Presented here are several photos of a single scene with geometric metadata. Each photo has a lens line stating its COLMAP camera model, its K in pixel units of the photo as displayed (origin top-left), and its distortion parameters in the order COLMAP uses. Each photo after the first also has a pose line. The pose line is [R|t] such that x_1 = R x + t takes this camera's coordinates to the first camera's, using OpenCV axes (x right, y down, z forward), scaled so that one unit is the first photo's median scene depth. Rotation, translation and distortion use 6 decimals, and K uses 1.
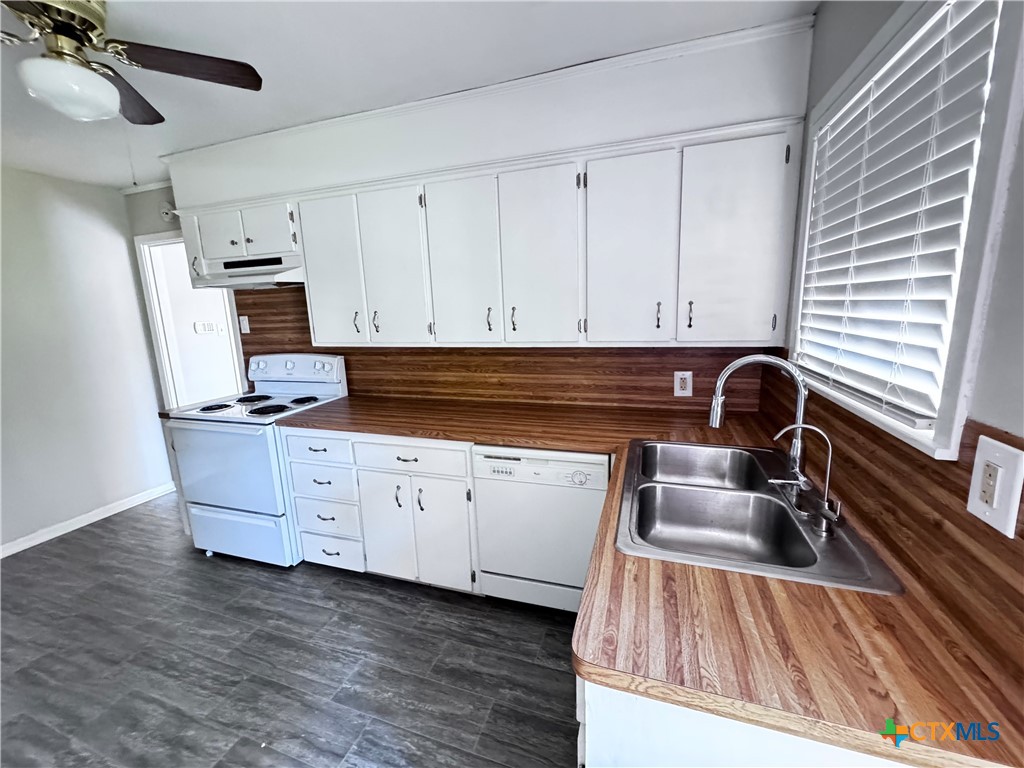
lens RADIAL K [[414.5, 0, 510.1], [0, 414.5, 383.3], [0, 0, 1]] dist [-0.000079, 0.000642]
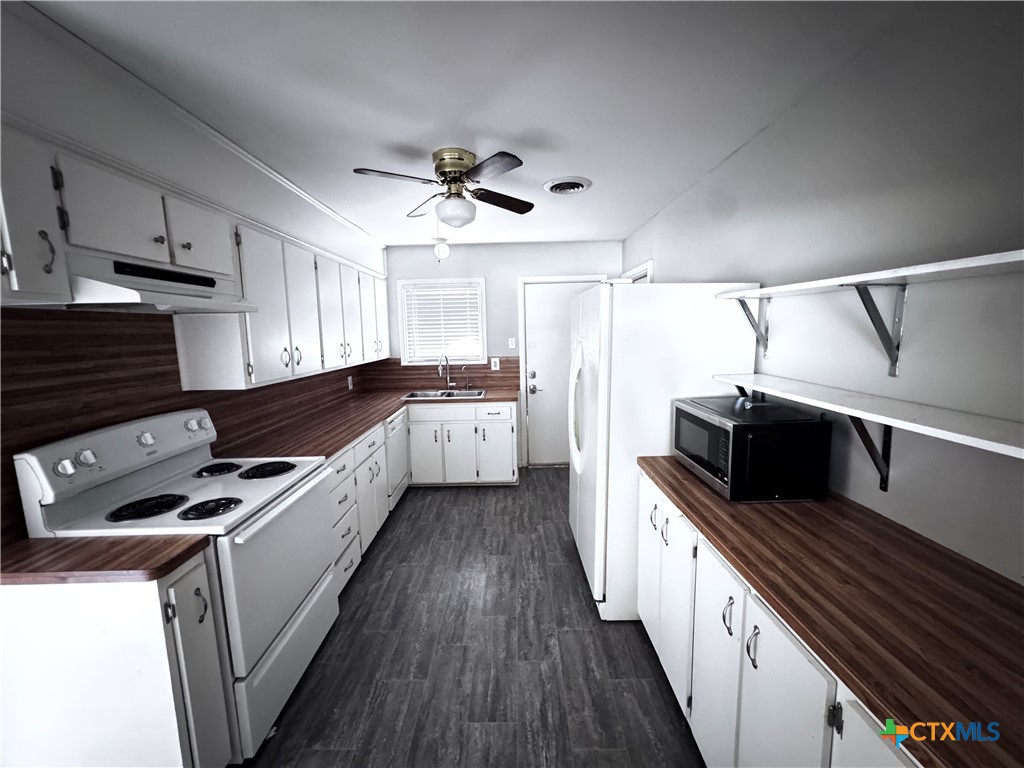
lens RADIAL K [[414.5, 0, 511.5], [0, 414.5, 383.6], [0, 0, 1]] dist [-0.000079, 0.000642]
pose [[-0.325123, -0.079347, 0.942337, -1.621943], [0.208598, 0.965912, 0.153302, -0.132184], [-0.922378, 0.246412, -0.297489, 0.851002]]
